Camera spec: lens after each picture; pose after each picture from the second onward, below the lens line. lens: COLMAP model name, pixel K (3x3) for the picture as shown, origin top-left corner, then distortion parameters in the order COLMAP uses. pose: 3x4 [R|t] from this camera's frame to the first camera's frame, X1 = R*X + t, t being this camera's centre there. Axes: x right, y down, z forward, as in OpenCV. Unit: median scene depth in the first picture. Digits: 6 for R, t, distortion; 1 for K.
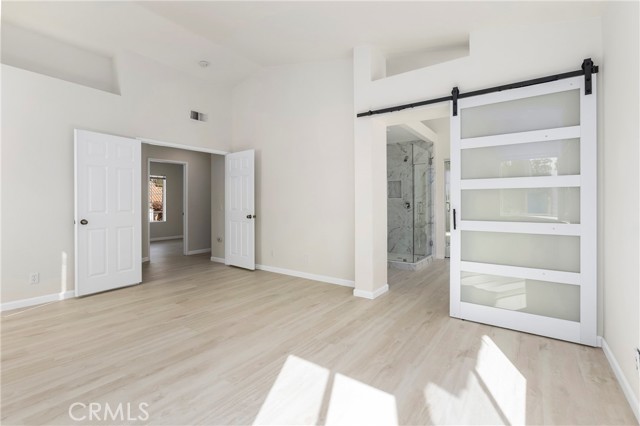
lens RADIAL K [[291.0, 0, 321.3], [0, 291.0, 207.6], [0, 0, 1]] dist [-0.013052, 0.003446]
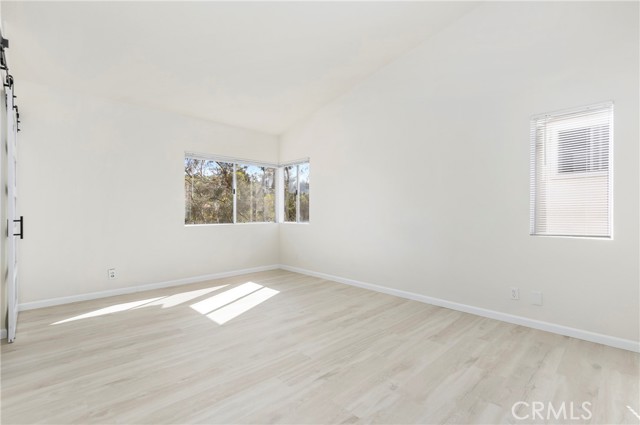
lens RADIAL K [[291.0, 0, 321.7], [0, 291.0, 211.6], [0, 0, 1]] dist [-0.013052, 0.003446]
pose [[-0.986312, -0.002208, 0.164874, -0.616812], [-0.000458, 0.999943, 0.010653, -0.018832], [-0.164888, 0.010431, -0.986257, 1.753695]]
